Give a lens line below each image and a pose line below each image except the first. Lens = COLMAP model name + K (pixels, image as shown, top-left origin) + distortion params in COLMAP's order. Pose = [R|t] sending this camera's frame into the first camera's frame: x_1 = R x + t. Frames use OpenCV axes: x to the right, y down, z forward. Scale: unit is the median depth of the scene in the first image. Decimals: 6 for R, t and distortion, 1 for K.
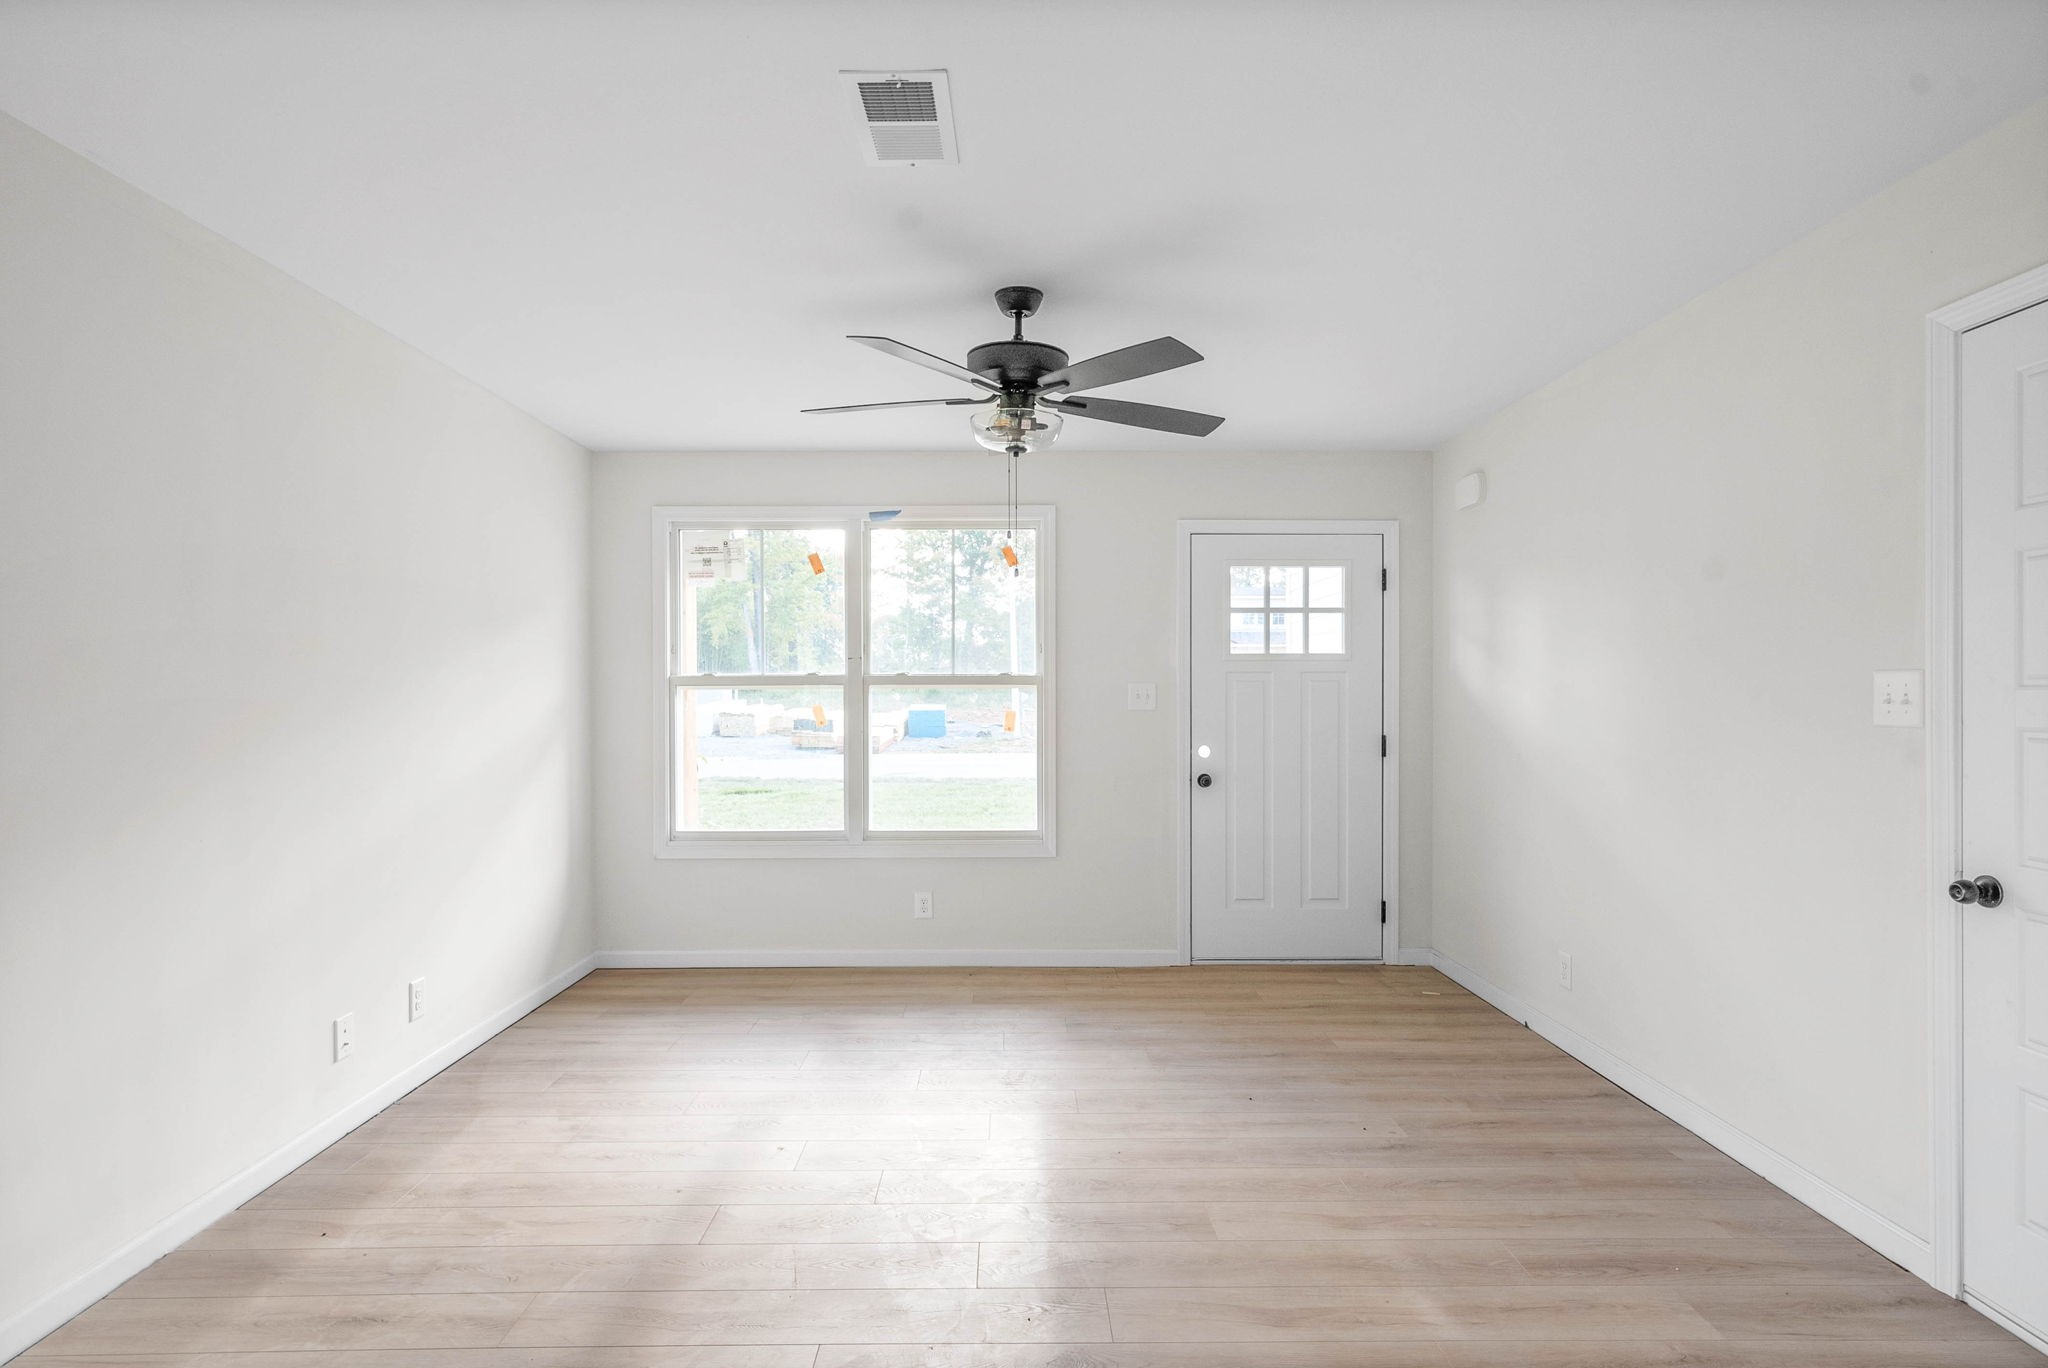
lens RADIAL K [[1063.8, 0, 1032.3], [0, 1063.8, 697.6], [0, 0, 1]] dist [-0.001117, 0.002303]
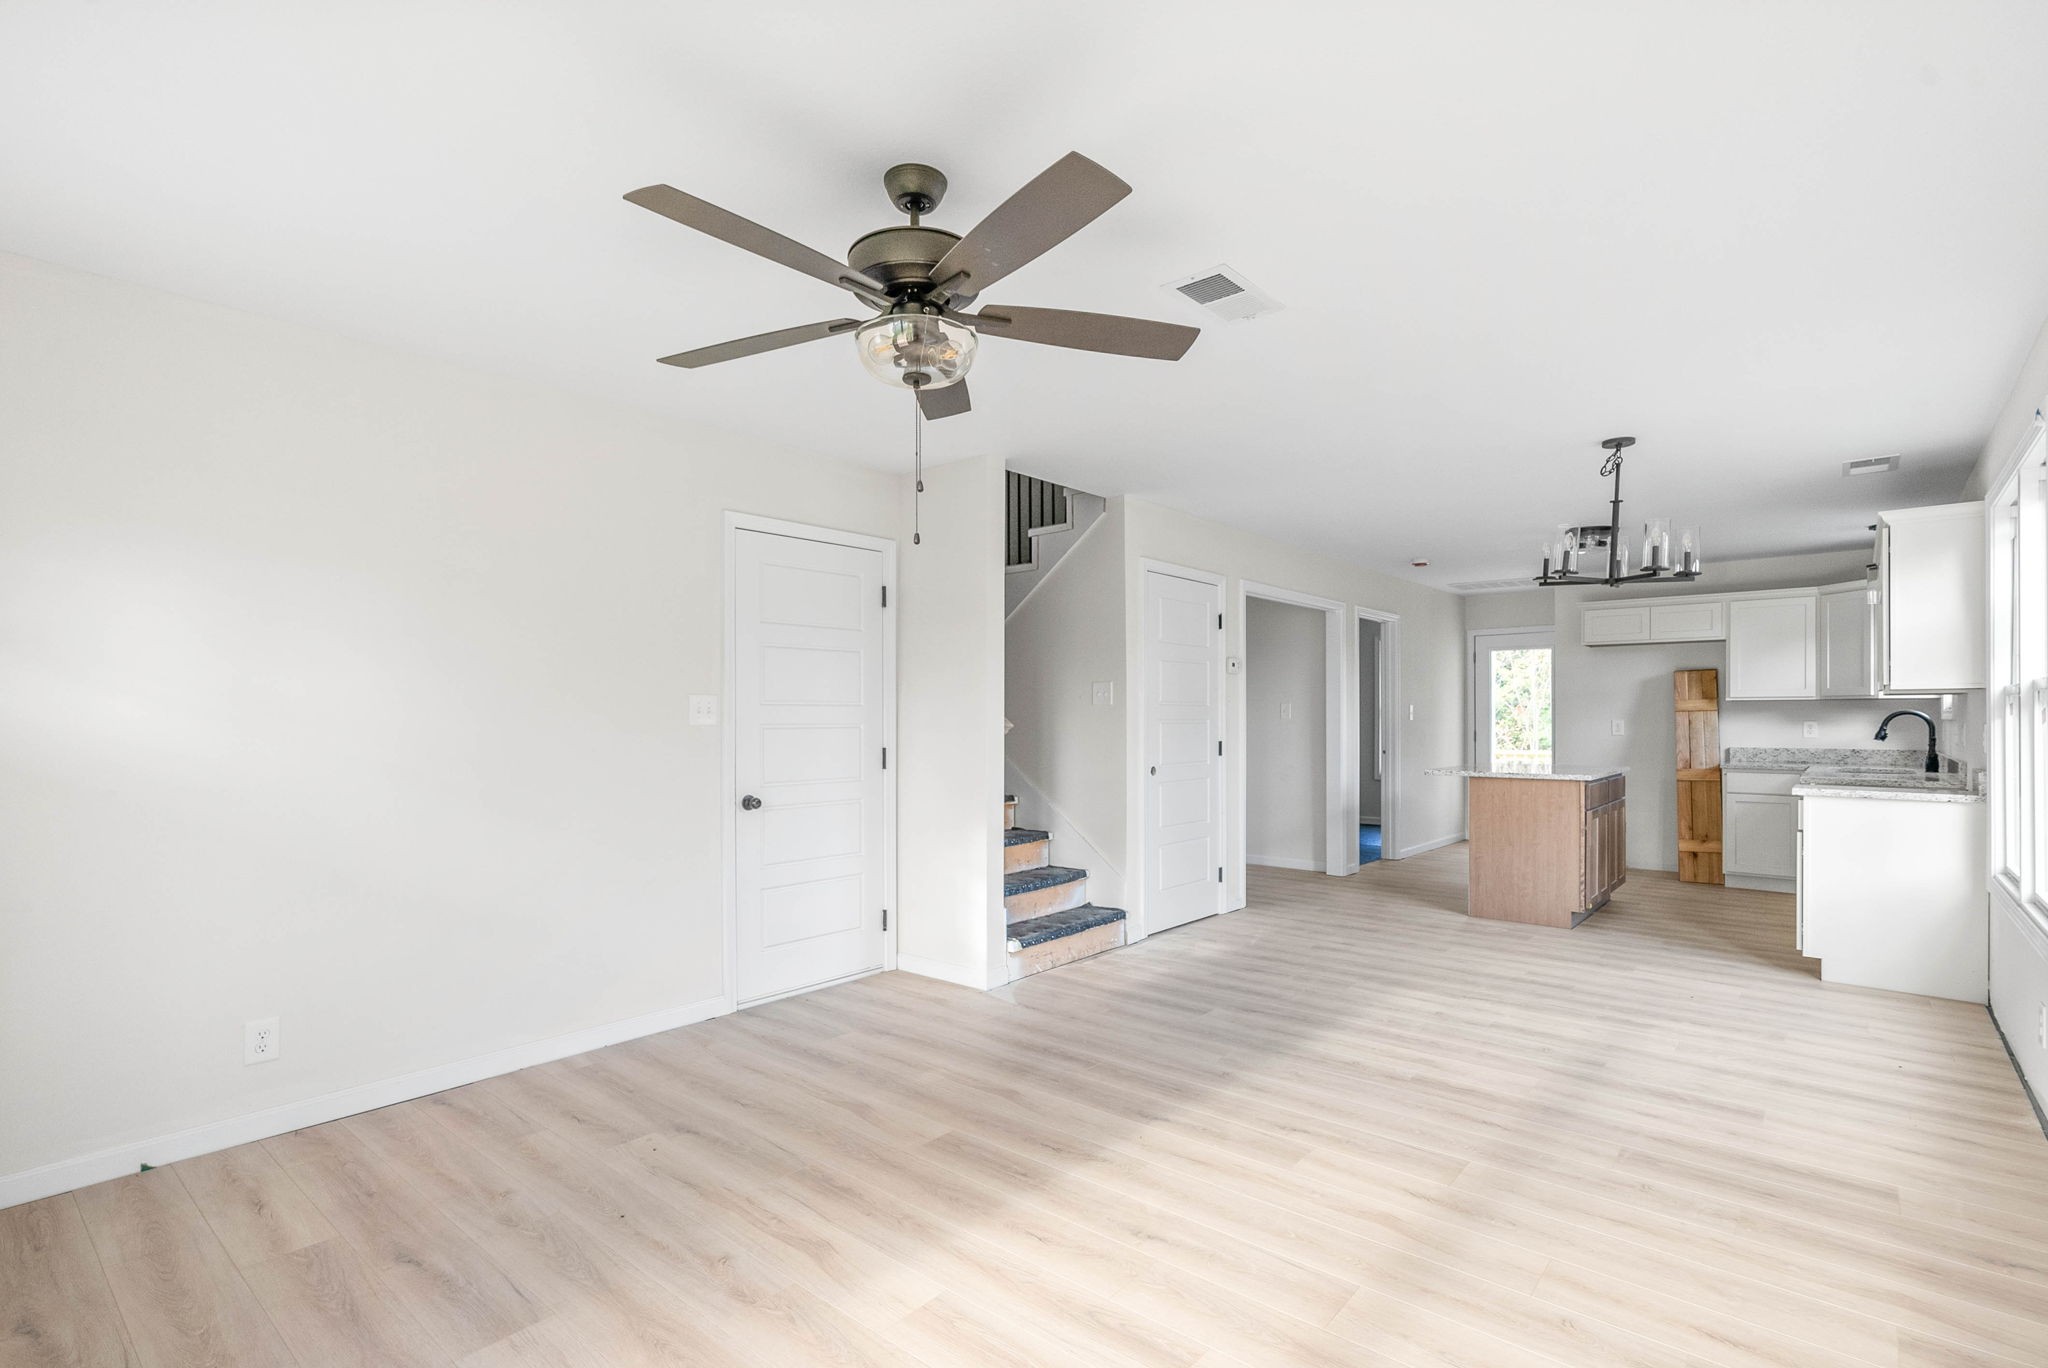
lens RADIAL K [[967.1, 0, 1014.0], [0, 967.1, 702.1], [0, 0, 1]] dist [-0.004426, 0.000799]
pose [[-0.739065, 0.010509, 0.673553, -0.394360], [0.003587, 0.999926, -0.011665, 0.004926], [-0.673625, -0.006205, -0.739047, 1.062857]]
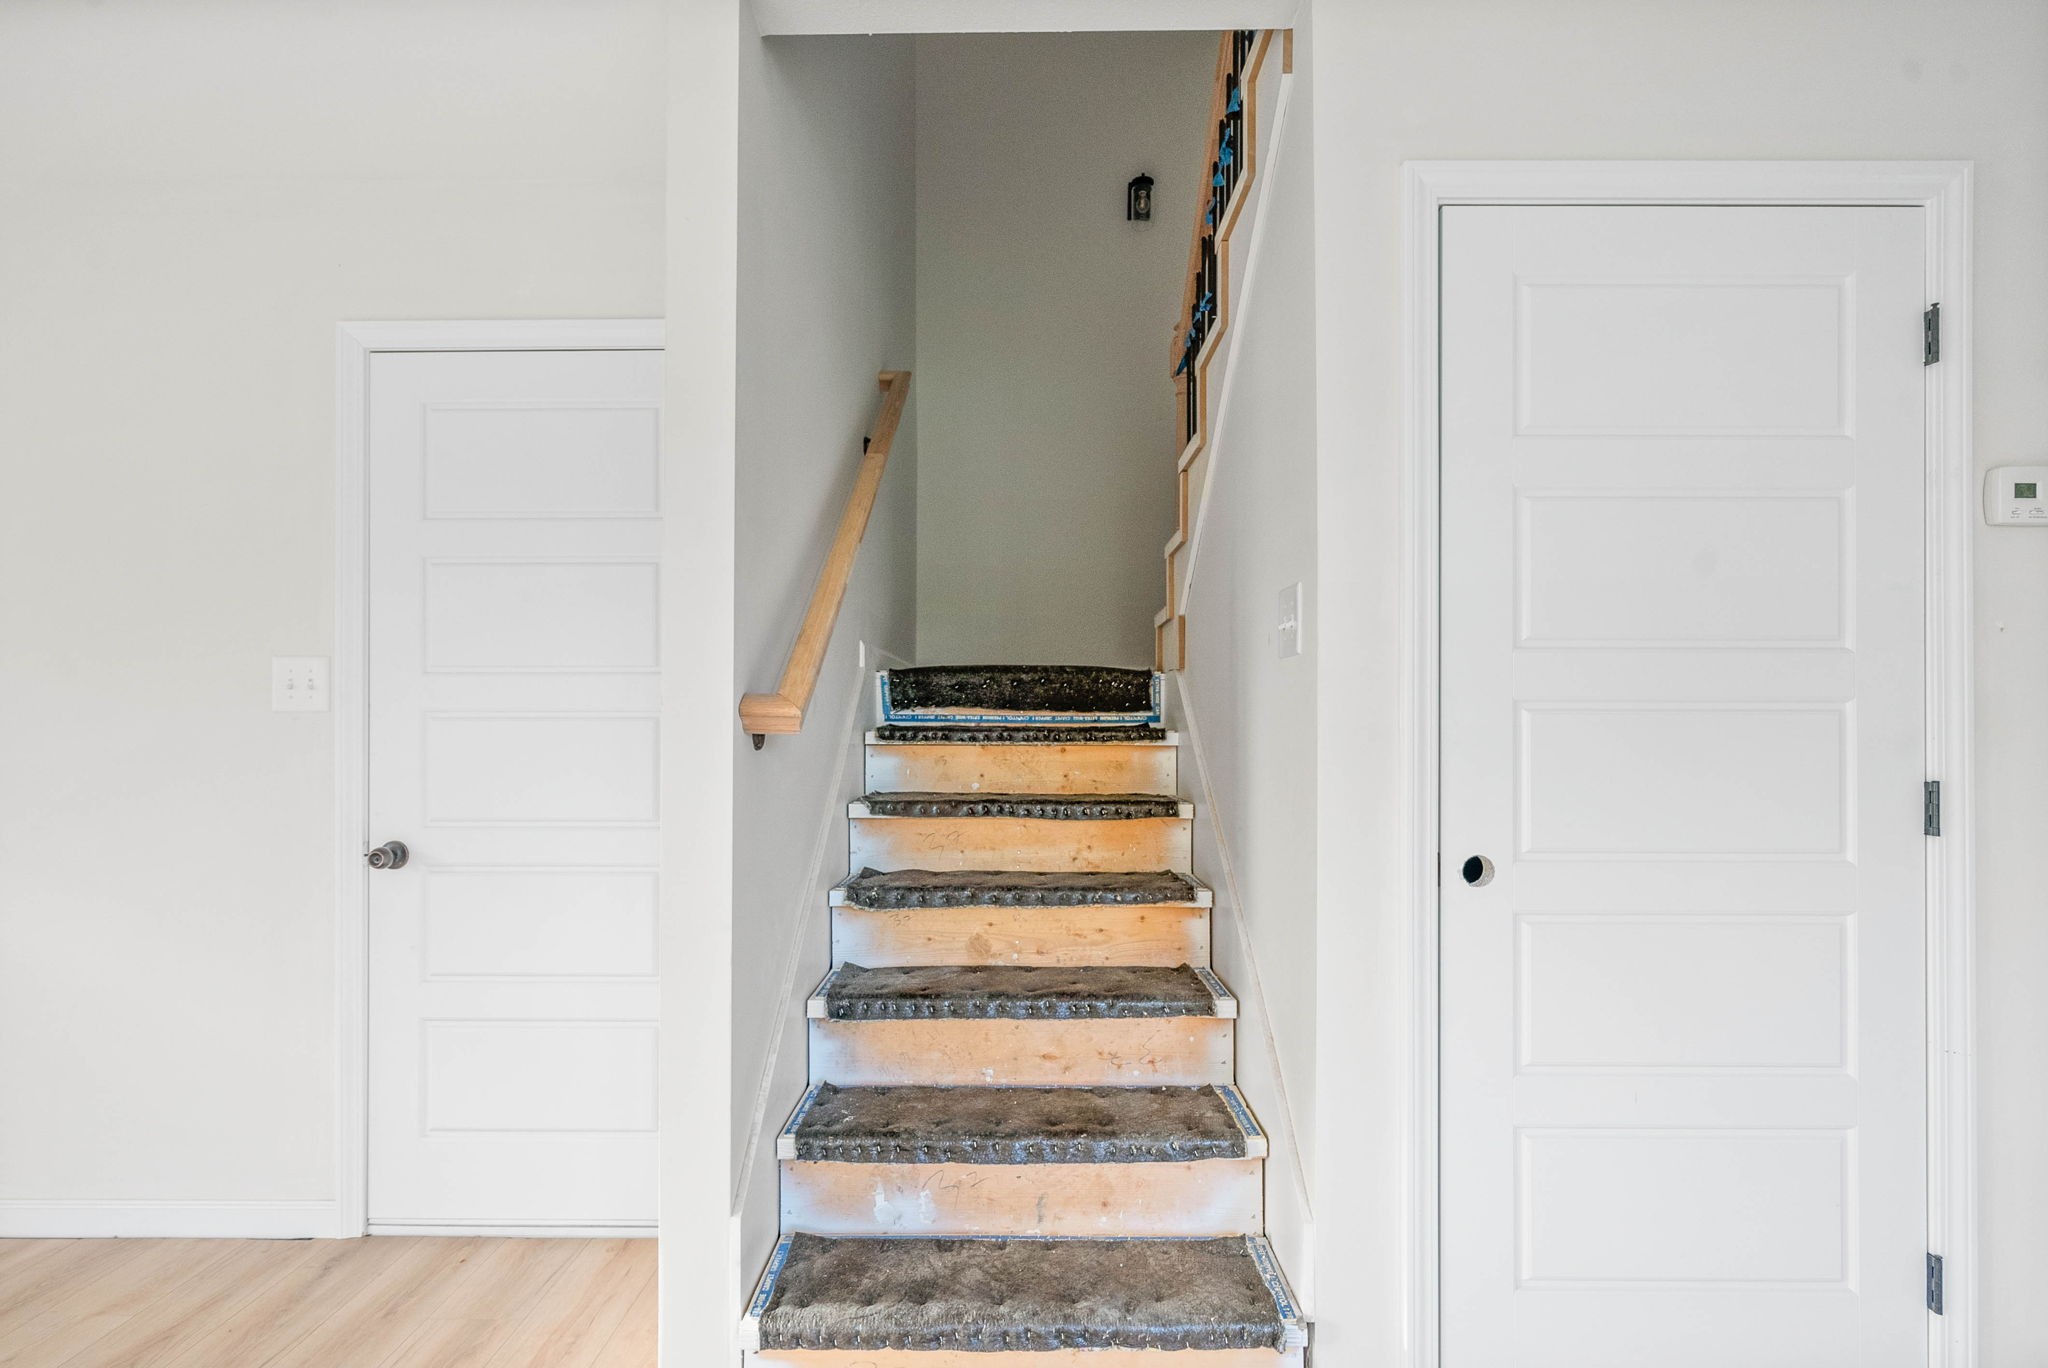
lens RADIAL K [[967.1, 0, 999.4], [0, 967.1, 713.7], [0, 0, 1]] dist [-0.004426, 0.000799]
pose [[0.029275, 0.010450, 0.999517, -0.053981], [0.004500, 0.999934, -0.010587, 0.023833], [-0.999561, 0.004808, 0.029226, 0.169792]]
